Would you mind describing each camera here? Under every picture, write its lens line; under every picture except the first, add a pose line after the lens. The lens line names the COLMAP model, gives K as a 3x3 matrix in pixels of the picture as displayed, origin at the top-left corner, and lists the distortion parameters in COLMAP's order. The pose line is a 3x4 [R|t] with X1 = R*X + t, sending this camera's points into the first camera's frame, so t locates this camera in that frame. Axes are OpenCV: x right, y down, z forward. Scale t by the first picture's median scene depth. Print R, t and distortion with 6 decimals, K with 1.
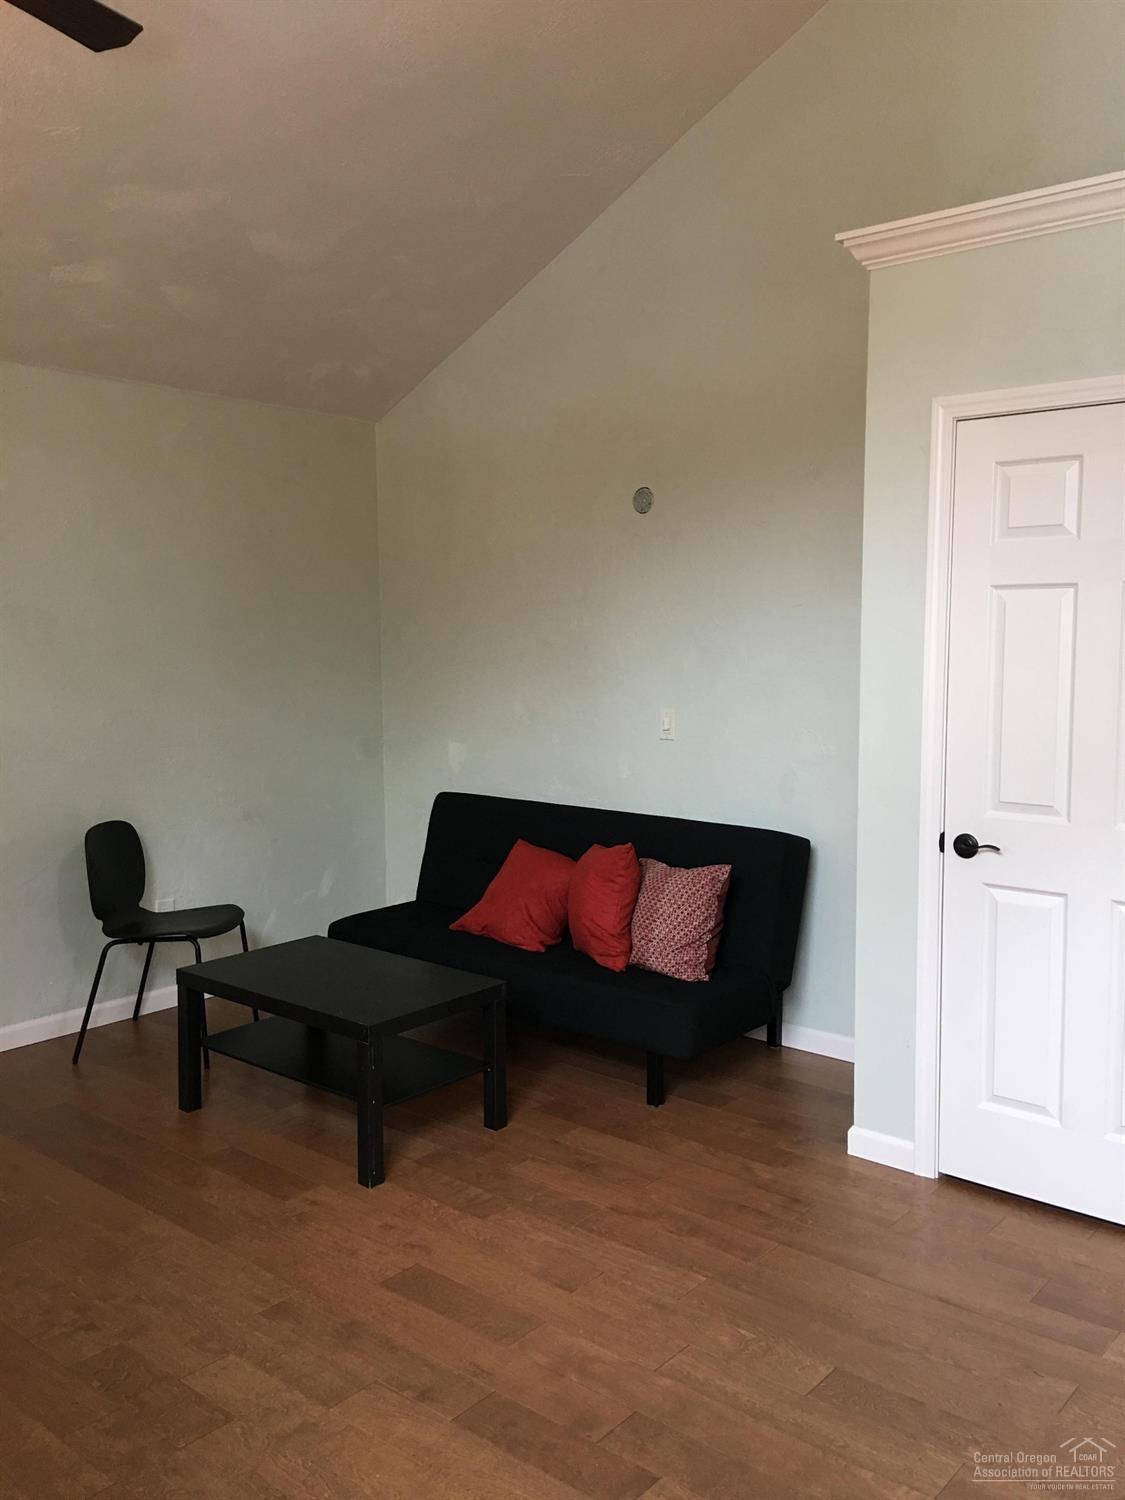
lens RADIAL K [[1278.0, 0, 564.9], [0, 1278.0, 747.8], [0, 0, 1]] dist [0.078577, -0.049150]
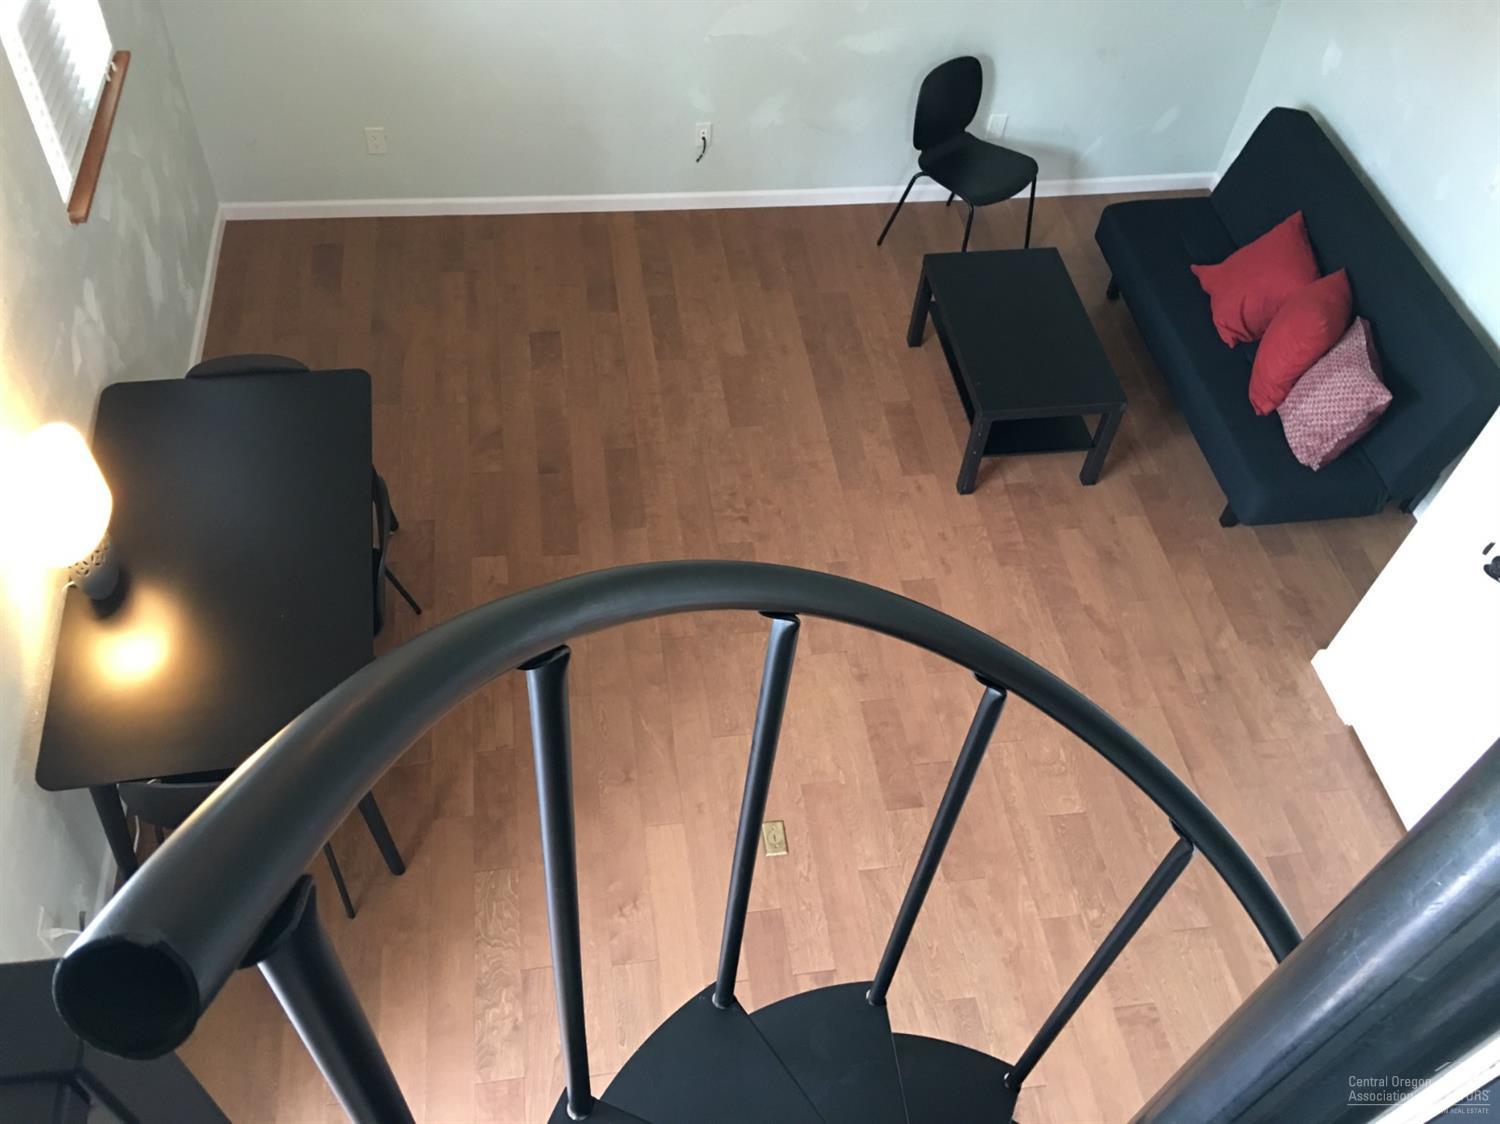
lens RADIAL K [[1278.0, 0, 748.3], [0, 1278.0, 560.1], [0, 0, 1]] dist [0.078577, -0.049150]
pose [[0.747002, 0.547005, -0.377854, 0.242018], [-0.129260, 0.677008, 0.724536, -0.587498], [0.652134, -0.492389, 0.576432, 0.001802]]
